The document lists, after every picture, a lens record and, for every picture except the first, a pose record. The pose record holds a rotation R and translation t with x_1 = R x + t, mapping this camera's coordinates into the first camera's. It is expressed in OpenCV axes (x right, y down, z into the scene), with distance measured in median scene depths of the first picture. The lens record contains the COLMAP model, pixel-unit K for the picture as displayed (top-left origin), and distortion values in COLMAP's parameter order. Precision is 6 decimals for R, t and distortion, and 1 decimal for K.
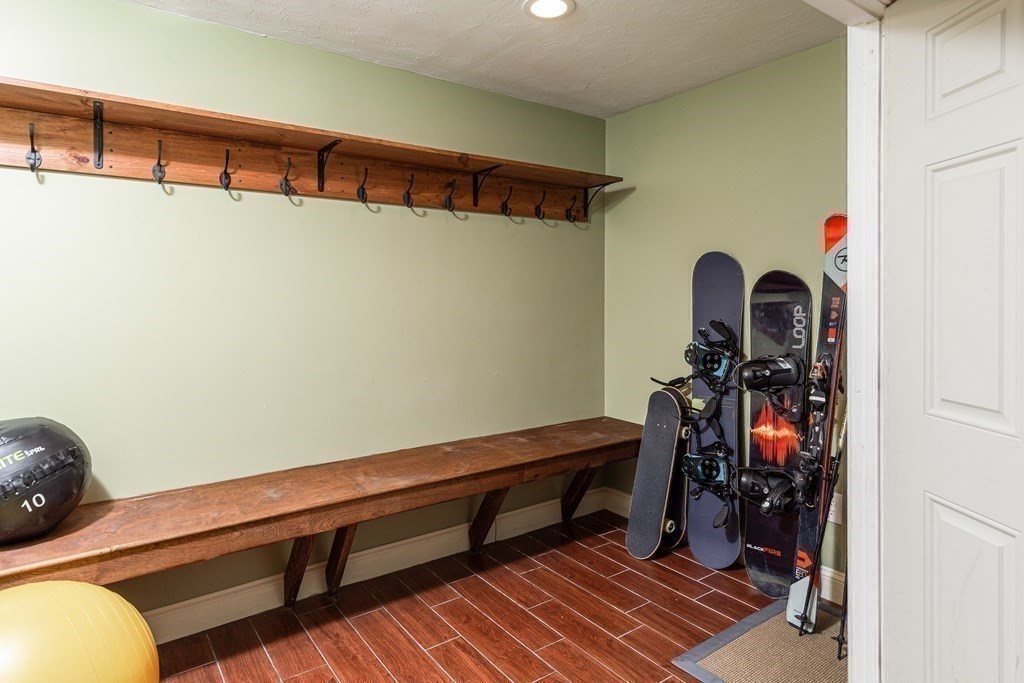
lens RADIAL K [[584.6, 0, 515.3], [0, 584.6, 295.6], [0, 0, 1]] dist [-0.000036, -0.000452]
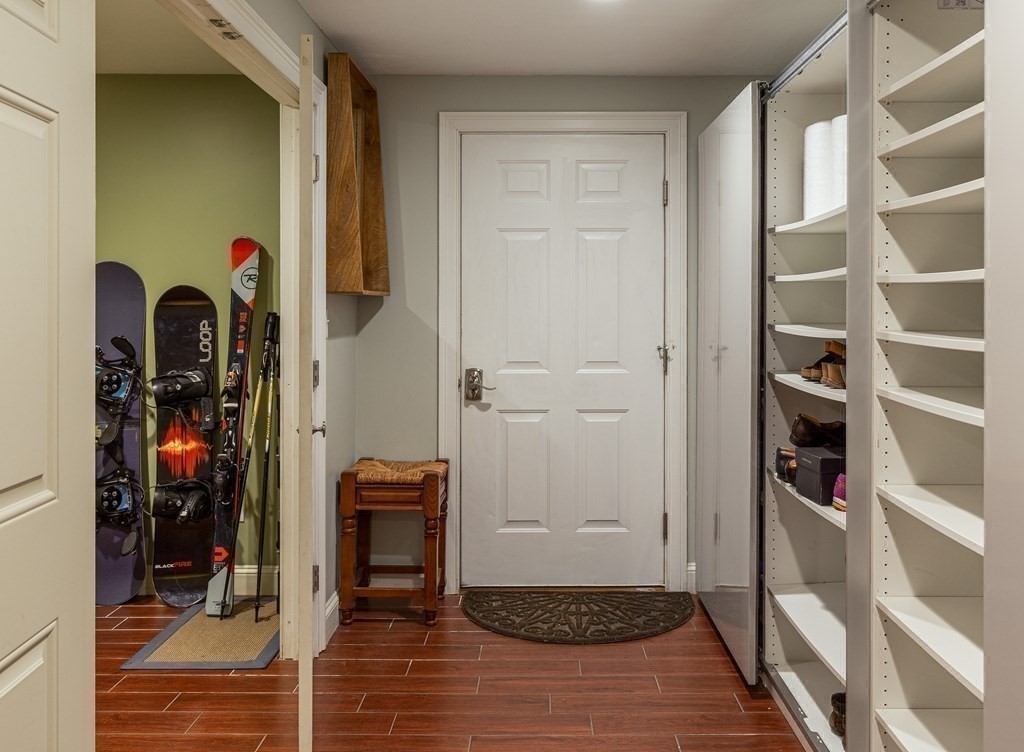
lens RADIAL K [[881.0, 0, 513.6], [0, 881.0, 375.7], [0, 0, 1]] dist [-0.001364, -0.002283]
pose [[0.607970, -0.054469, 0.792090, -0.420728], [-0.006705, 0.997256, 0.073724, -0.003437], [-0.793932, -0.050132, 0.605936, -0.378739]]
